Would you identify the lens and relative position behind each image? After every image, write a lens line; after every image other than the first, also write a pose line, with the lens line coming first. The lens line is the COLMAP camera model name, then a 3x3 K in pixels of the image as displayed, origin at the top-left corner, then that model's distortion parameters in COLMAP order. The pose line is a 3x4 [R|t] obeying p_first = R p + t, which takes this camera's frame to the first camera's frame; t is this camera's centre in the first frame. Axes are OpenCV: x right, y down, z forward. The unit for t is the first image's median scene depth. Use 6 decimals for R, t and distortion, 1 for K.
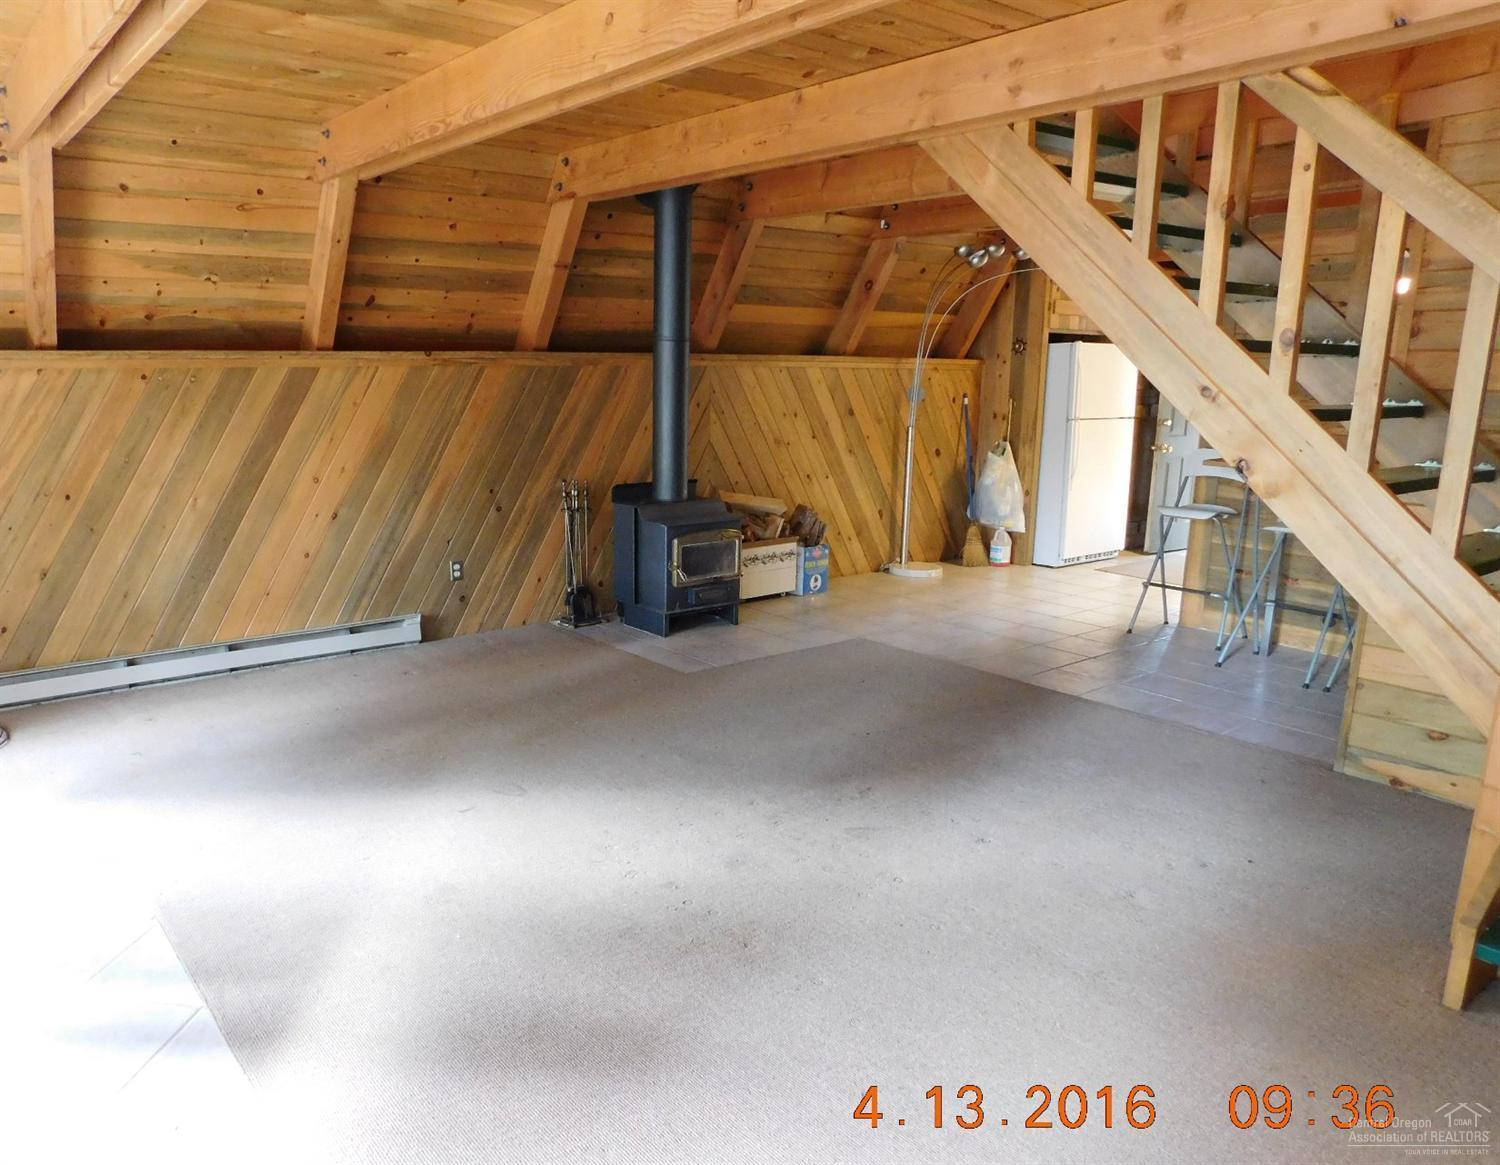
lens RADIAL K [[1121.8, 0, 748.6], [0, 1121.8, 615.6], [0, 0, 1]] dist [-0.004195, -0.002170]
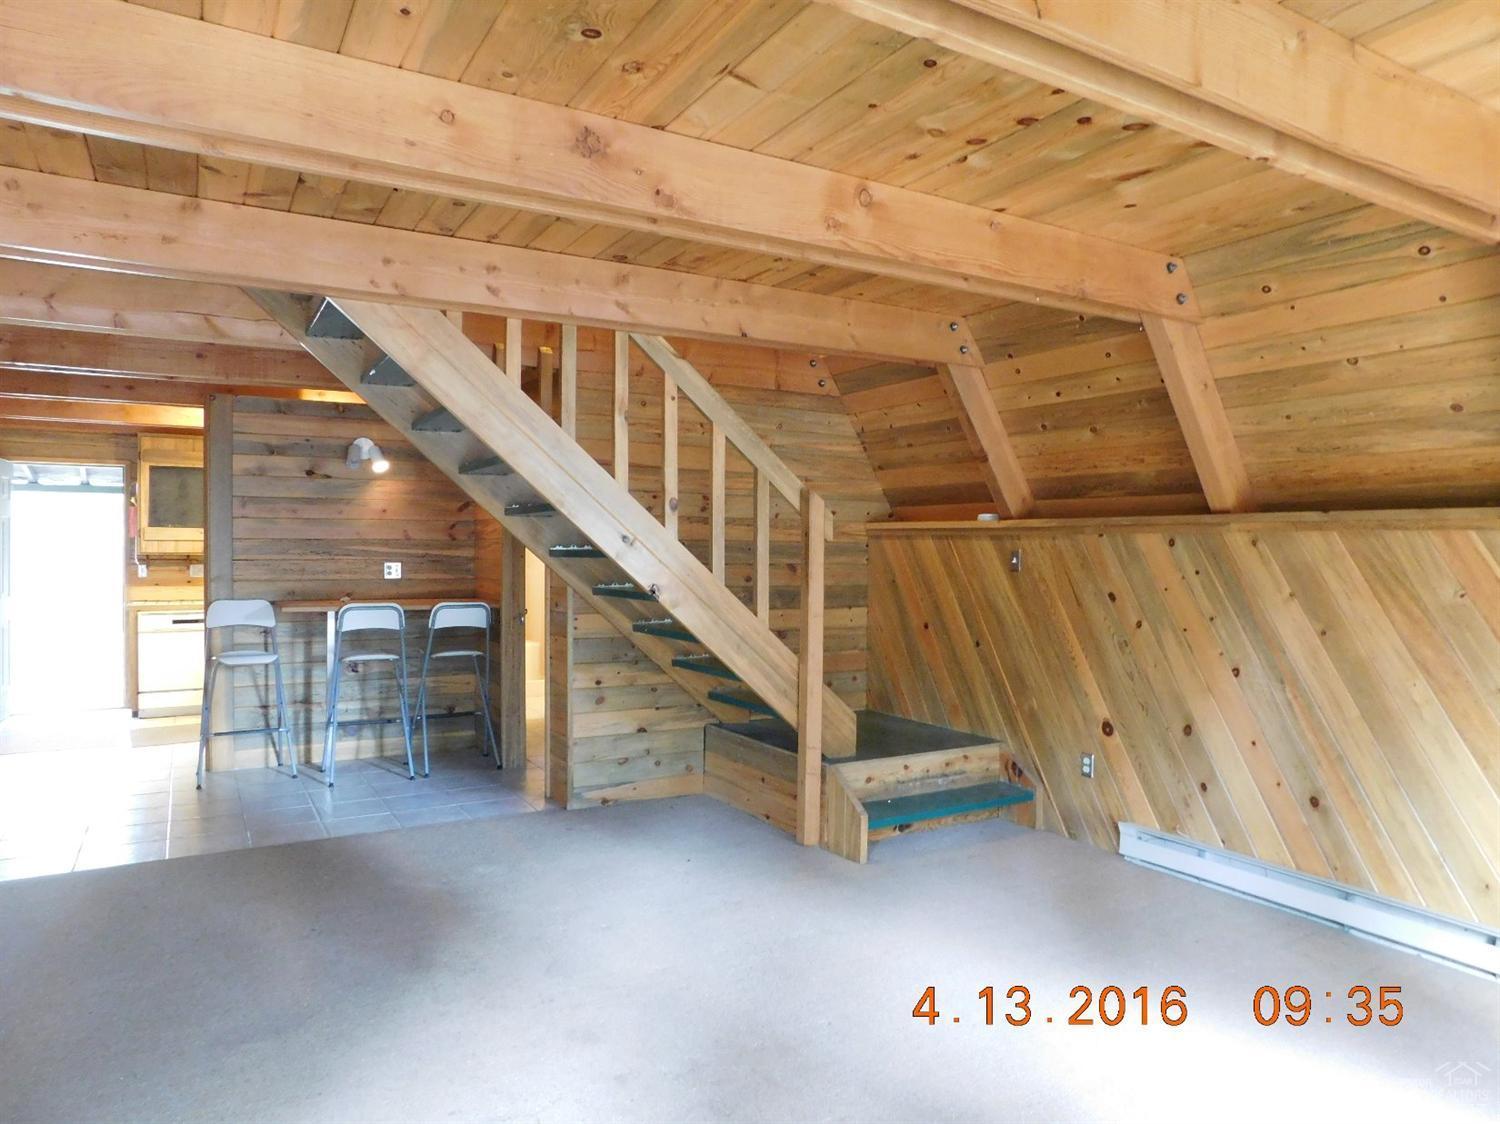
lens RADIAL K [[981.7, 0, 750.0], [0, 981.7, 562.0], [0, 0, 1]] dist [-0.002769, -0.001800]
pose [[0.147190, -0.023771, 0.988823, -0.791348], [0.209040, 0.977878, -0.007608, -0.130658], [-0.966767, 0.207823, 0.148902, 0.677075]]
